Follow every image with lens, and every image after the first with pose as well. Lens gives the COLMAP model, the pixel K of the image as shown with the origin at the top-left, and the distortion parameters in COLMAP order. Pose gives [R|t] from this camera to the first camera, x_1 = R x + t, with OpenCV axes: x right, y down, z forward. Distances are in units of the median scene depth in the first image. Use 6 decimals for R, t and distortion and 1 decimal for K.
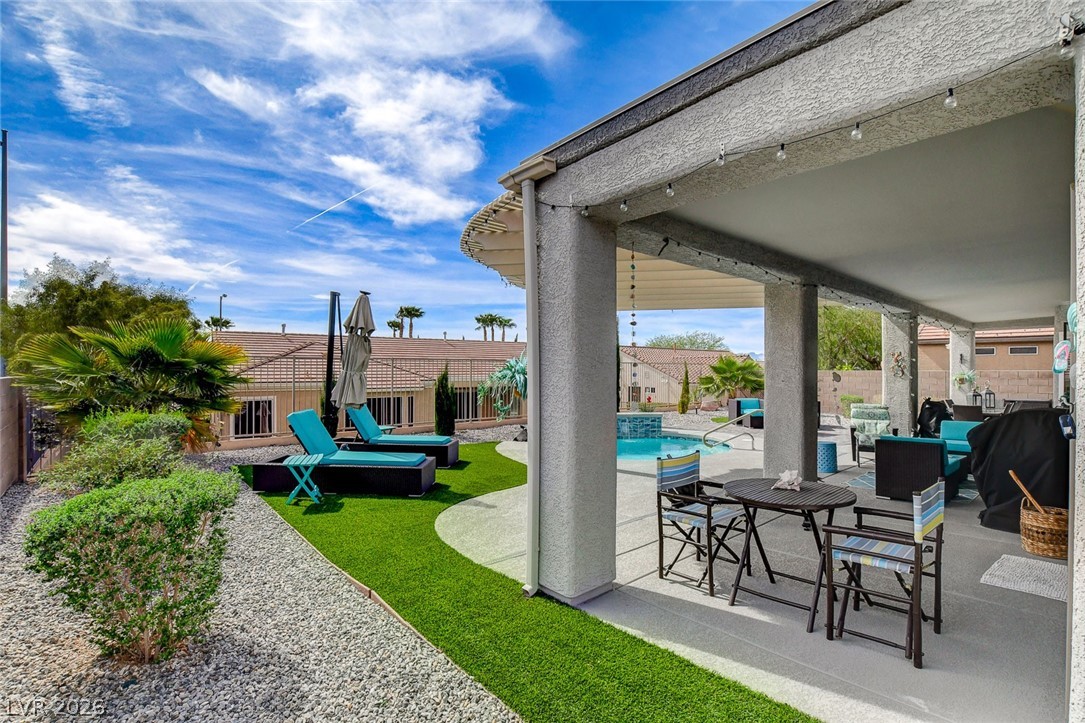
lens RADIAL K [[507.8, 0, 542.5], [0, 507.8, 361.5], [0, 0, 1]] dist [0.106474, 0.000168]
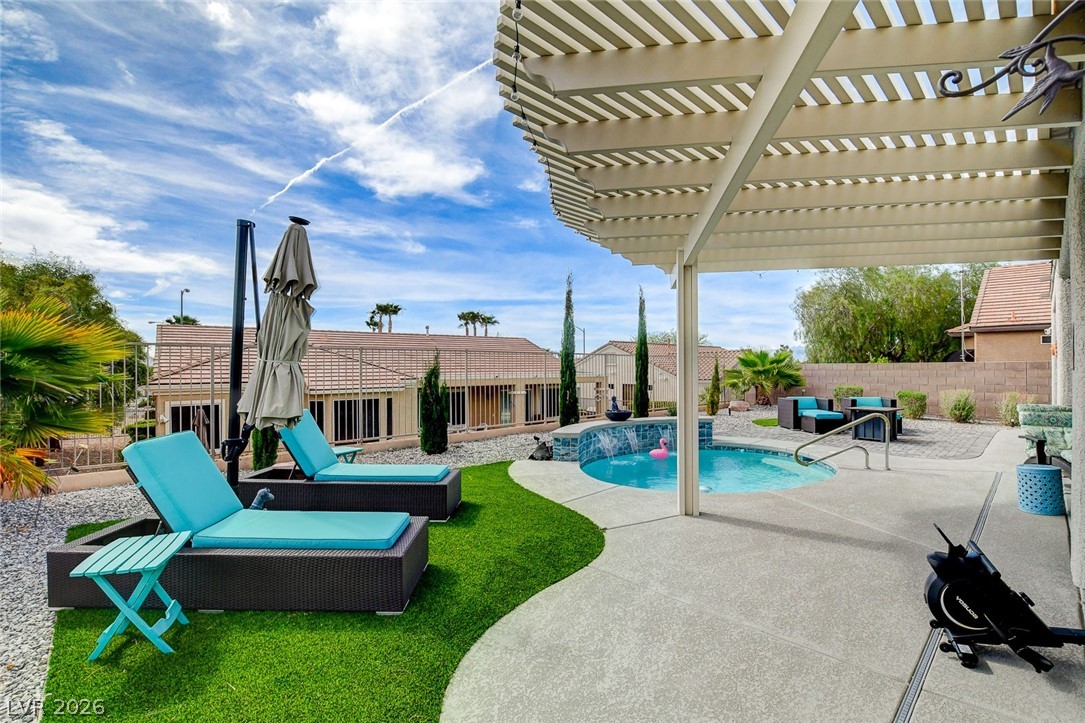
lens RADIAL K [[498.0, 0, 542.5], [0, 498.0, 361.5], [0, 0, 1]] dist [-0.016779, -0.000450]
pose [[0.999082, -0.006508, 0.042342, -0.057304], [0.006408, 0.999976, 0.002496, 0.011747], [-0.042357, -0.002223, 0.999100, 0.248996]]
